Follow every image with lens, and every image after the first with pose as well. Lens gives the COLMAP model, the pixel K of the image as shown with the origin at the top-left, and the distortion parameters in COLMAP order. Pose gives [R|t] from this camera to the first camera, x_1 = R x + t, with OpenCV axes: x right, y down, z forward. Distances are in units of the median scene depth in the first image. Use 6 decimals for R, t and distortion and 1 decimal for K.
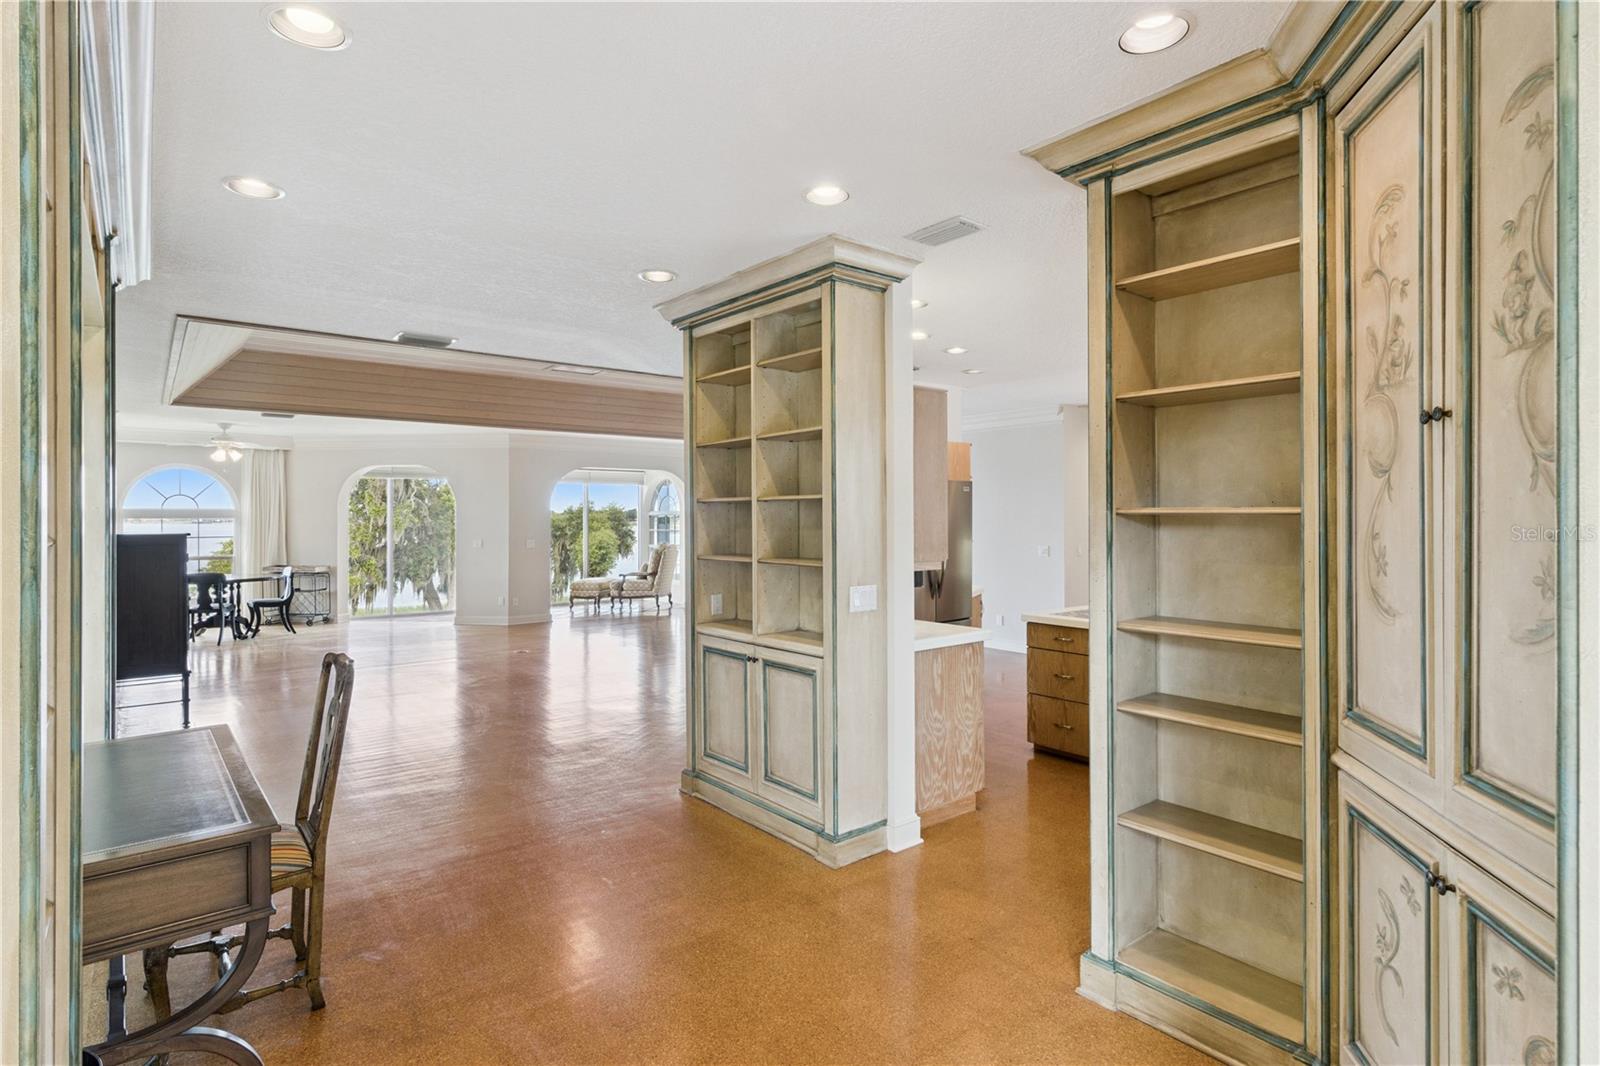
lens RADIAL K [[790.4, 0, 786.2], [0, 790.4, 517.5], [0, 0, 1]] dist [-0.001388, 0.000615]
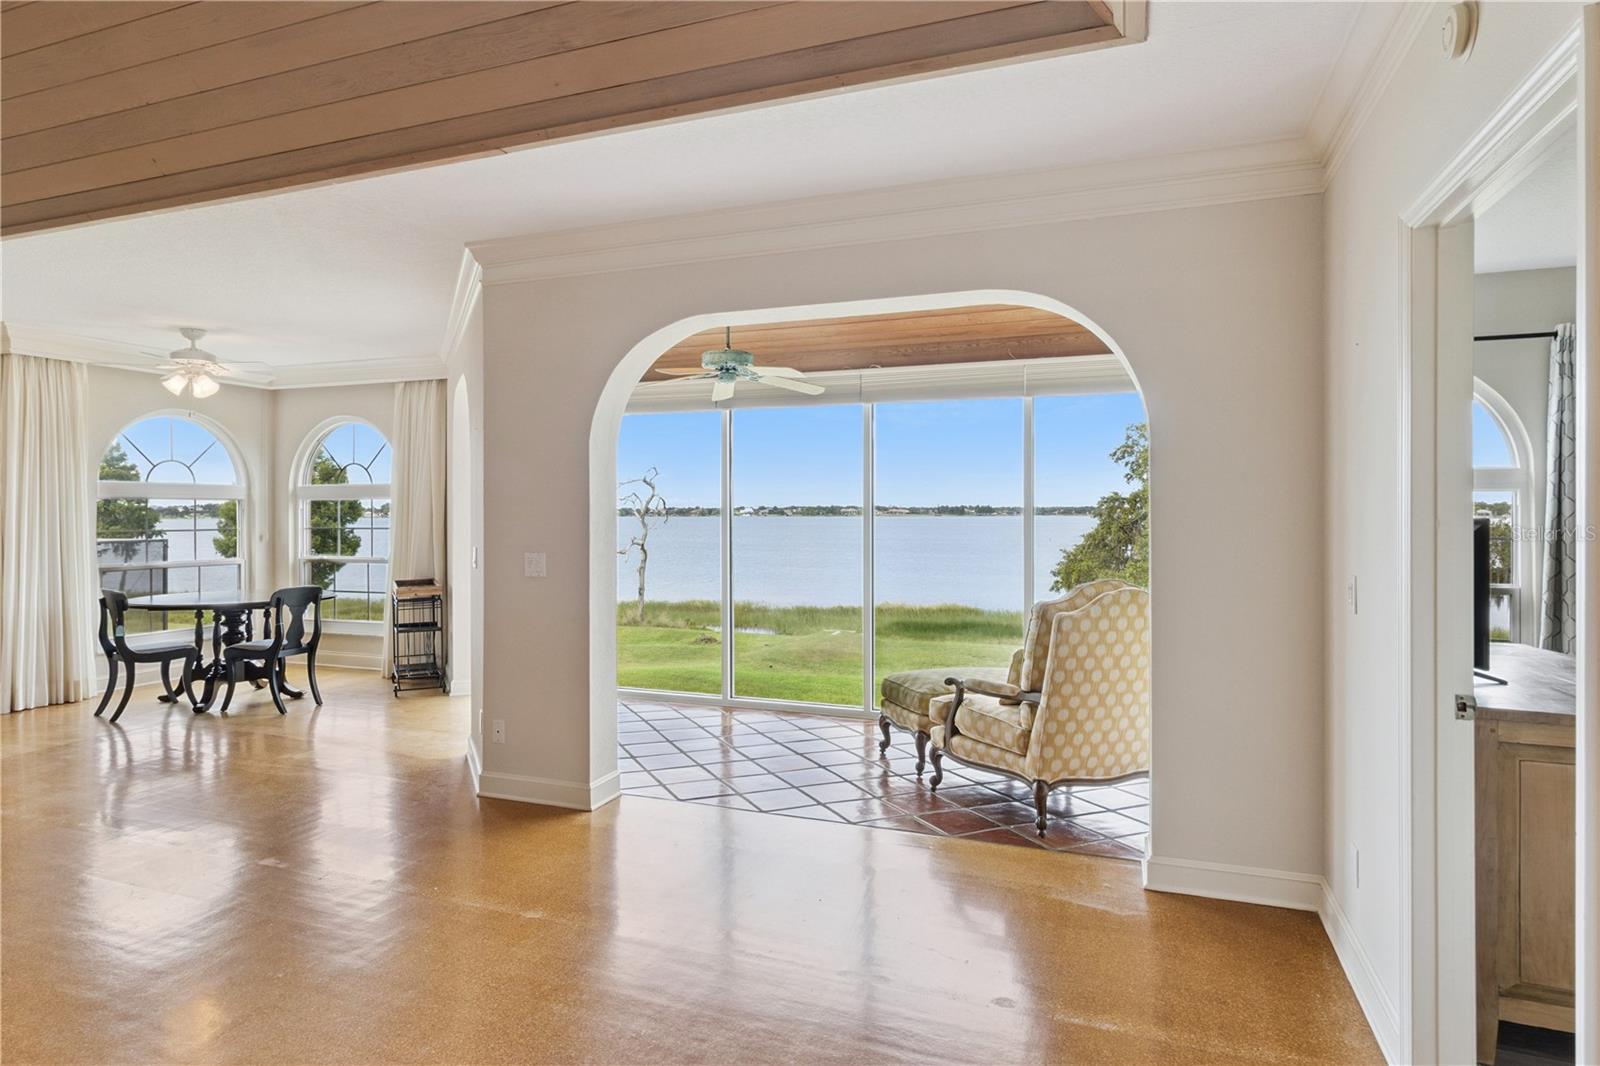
lens RADIAL K [[884.7, 0, 782.0], [0, 884.7, 512.7], [0, 0, 1]] dist [0.007266, 0.000414]
pose [[0.500180, 0.002402, -0.865918, 0.054493], [0.000291, 0.999996, 0.002942, 0.010564], [0.865921, -0.001723, 0.500177, 0.935815]]
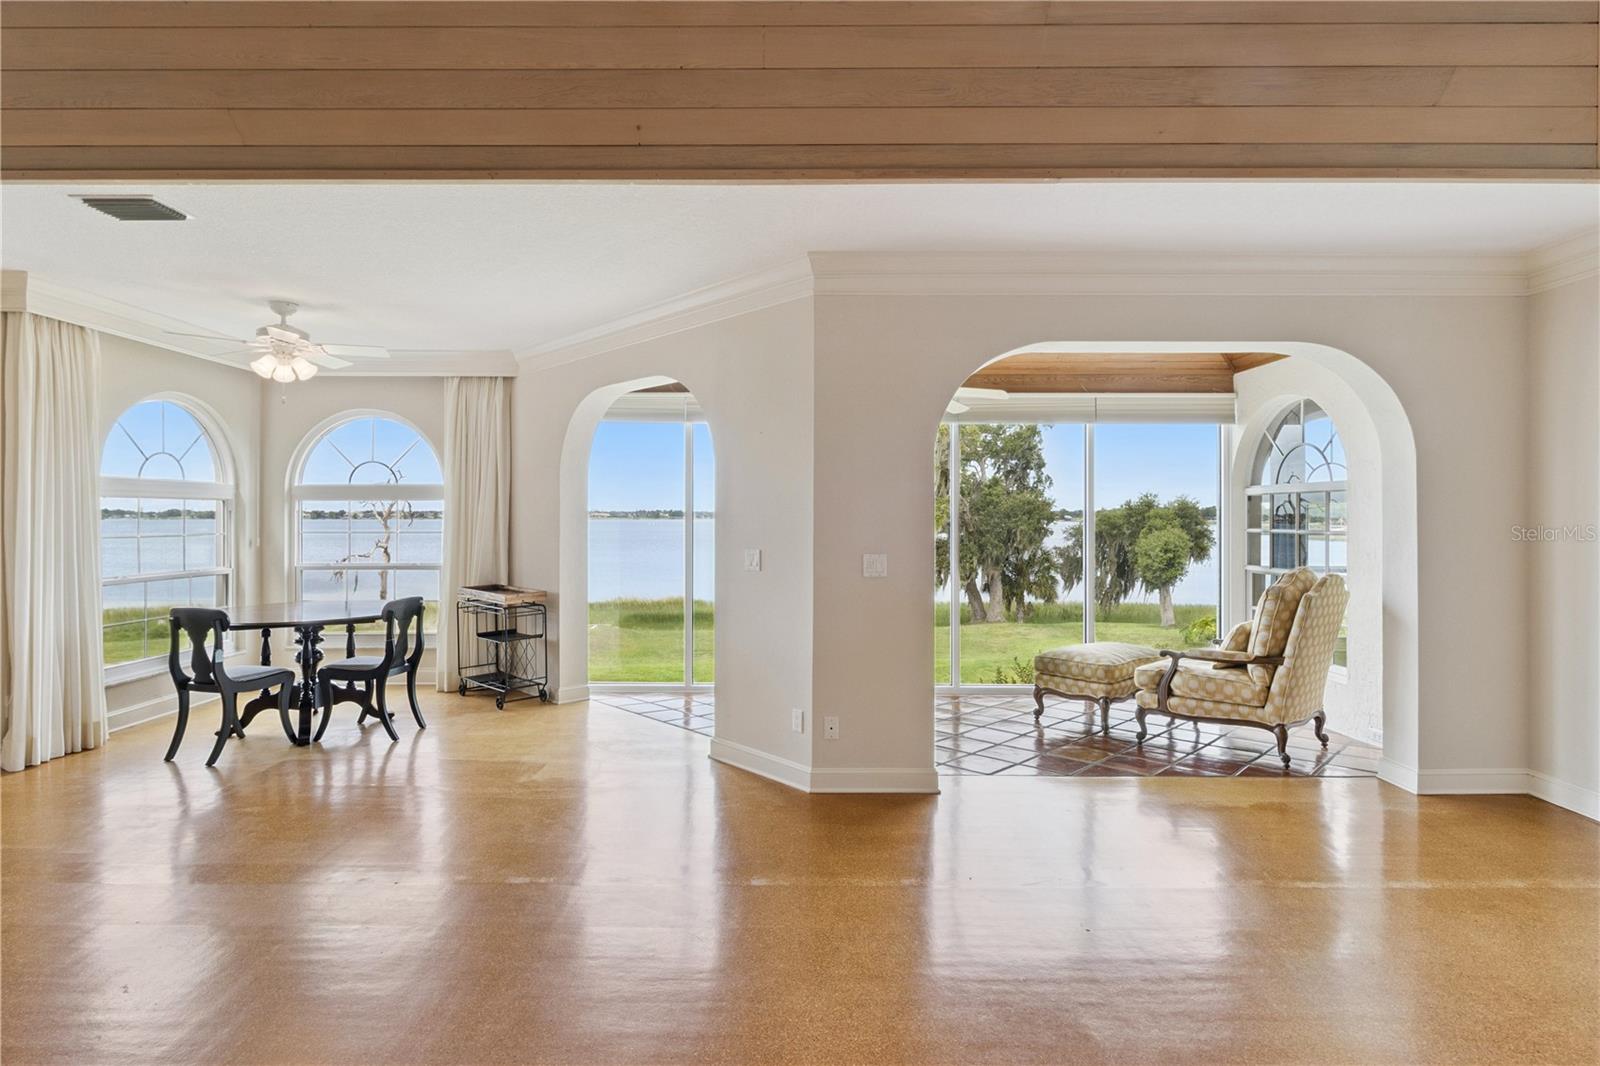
lens RADIAL K [[790.4, 0, 786.2], [0, 790.4, 517.5], [0, 0, 1]] dist [-0.001388, 0.000615]
pose [[0.774531, 0.004934, -0.632516, -0.137419], [-0.002966, 0.999987, 0.004168, 0.010906], [0.632529, -0.001353, 0.774536, 0.728545]]
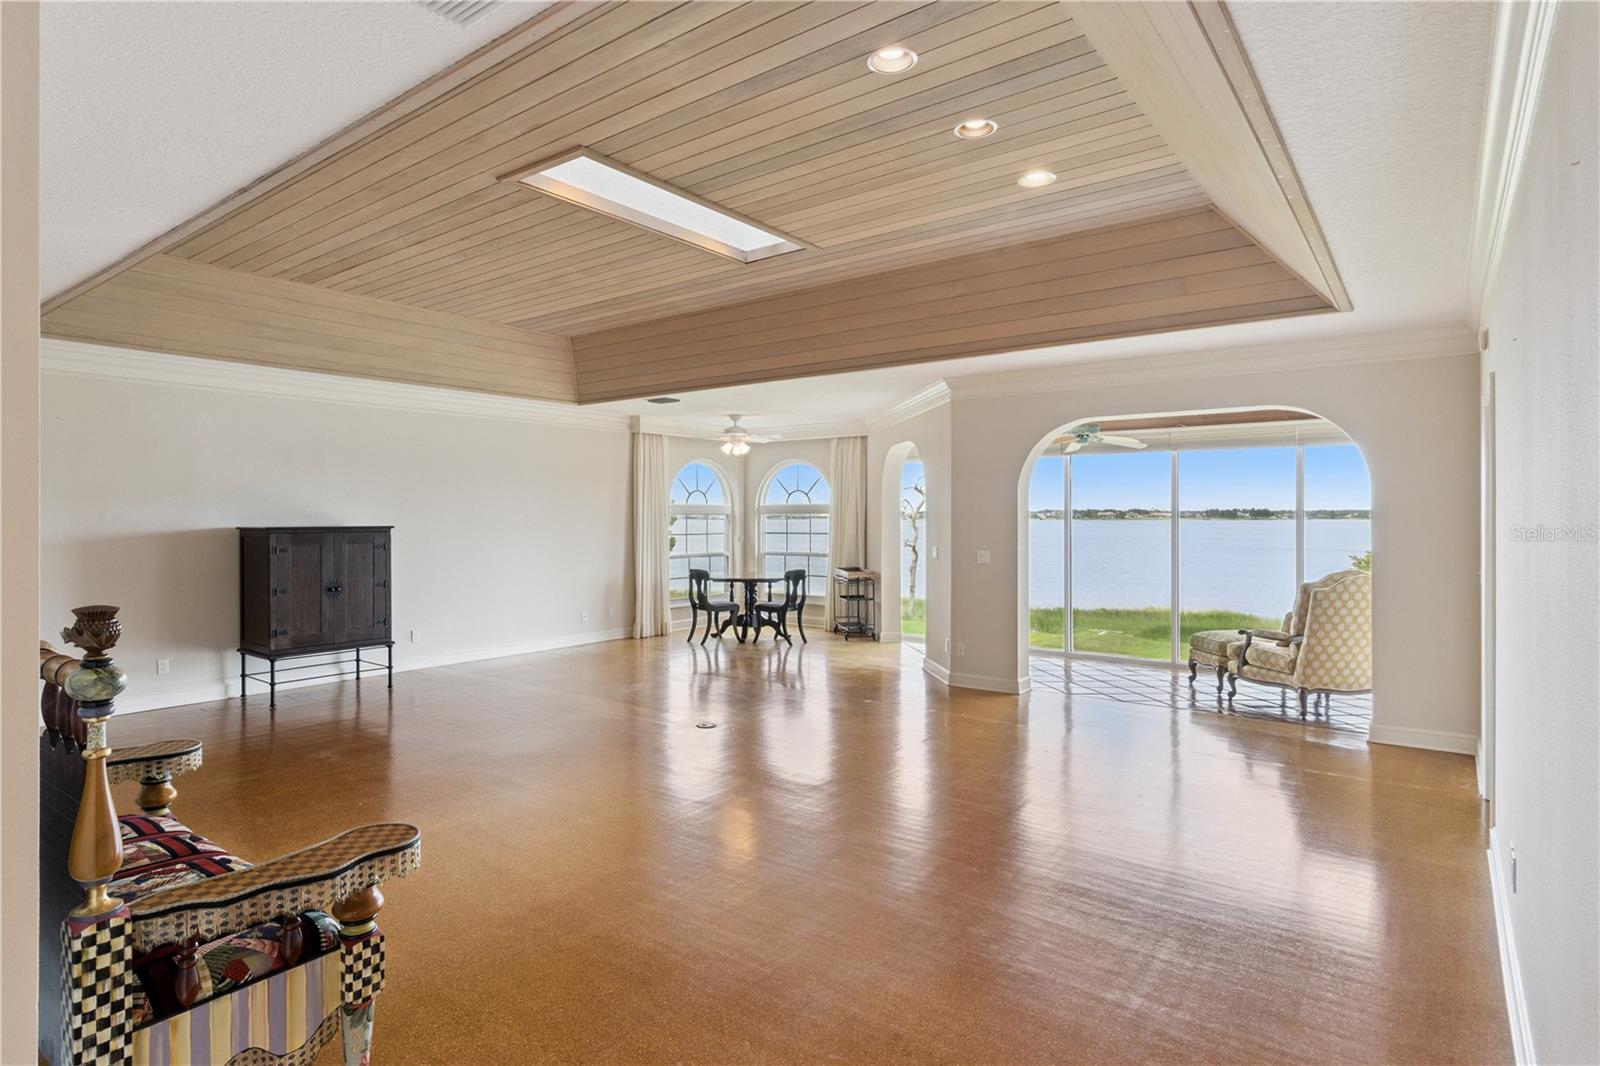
lens RADIAL K [[845.3, 0, 789.5], [0, 845.3, 514.2], [0, 0, 1]] dist [0.010252, -0.000207]
pose [[0.239136, 0.000642, -0.970986, 0.271432], [0.000510, 1.000000, 0.000786, 0.000581], [0.970986, -0.000683, 0.239135, 0.730163]]
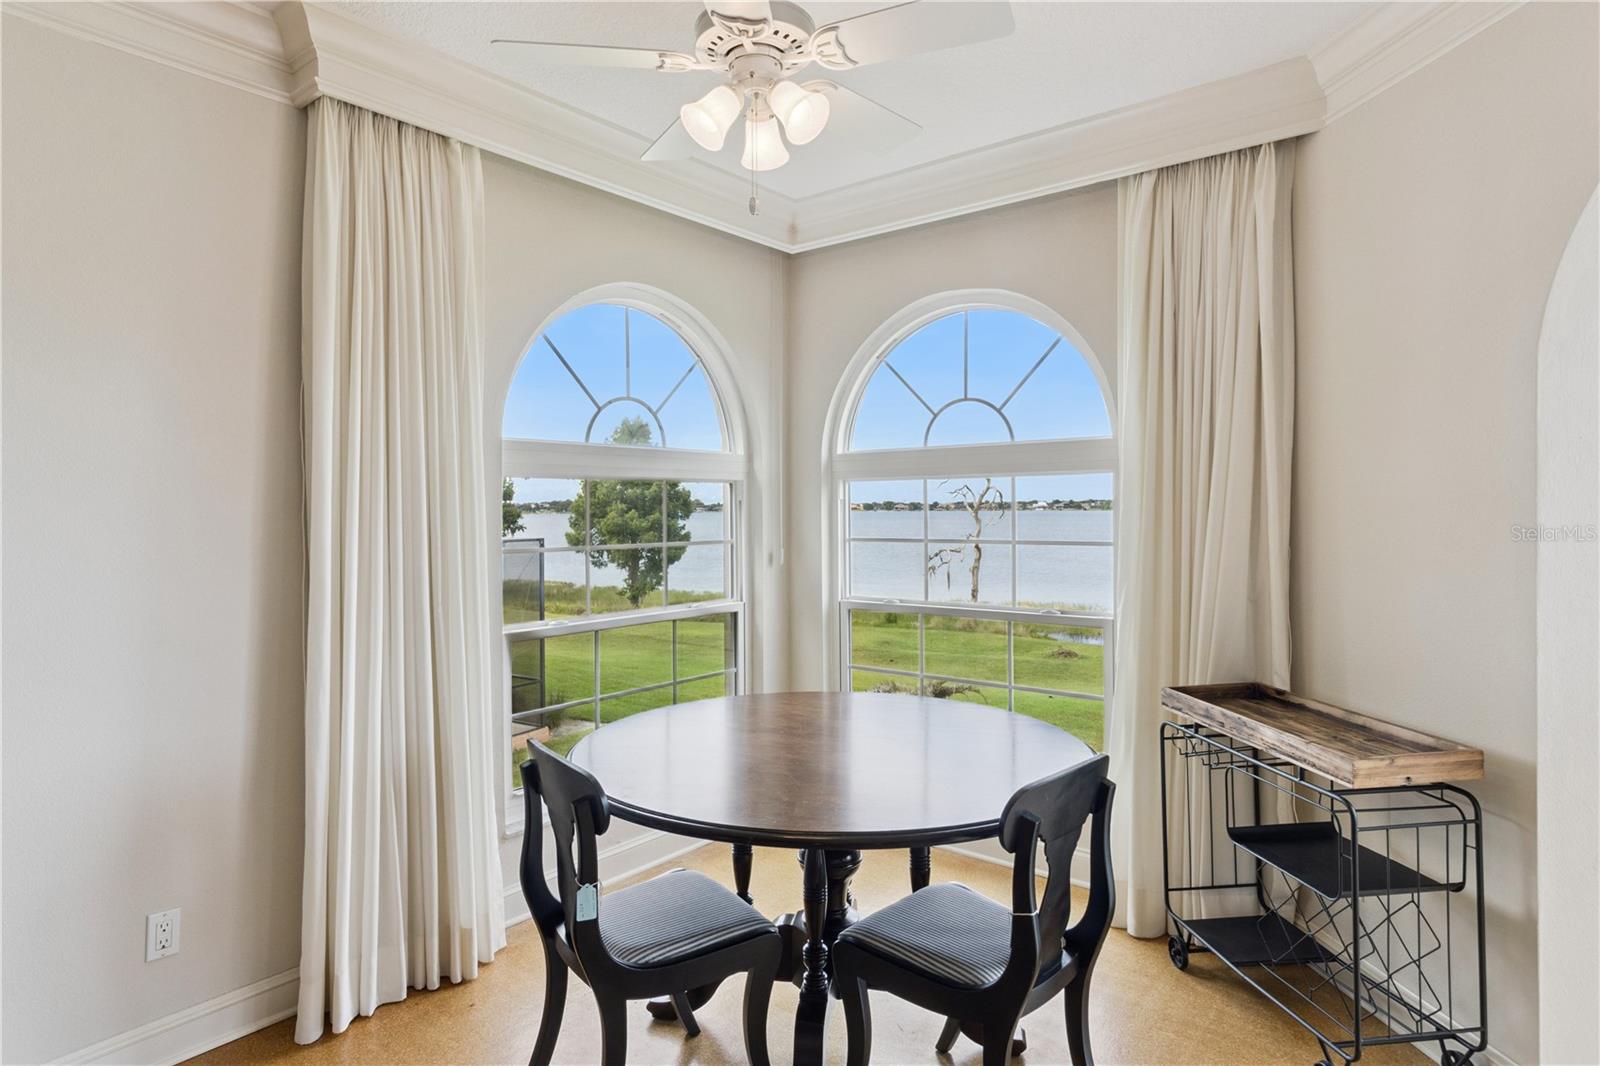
lens RADIAL K [[884.7, 0, 782.0], [0, 884.7, 512.7], [0, 0, 1]] dist [0.007266, 0.000414]
pose [[0.200251, 0.006722, -0.979722, -0.449480], [0.006095, 0.999949, 0.008106, 0.011758], [0.979726, -0.007595, 0.200200, 0.860456]]
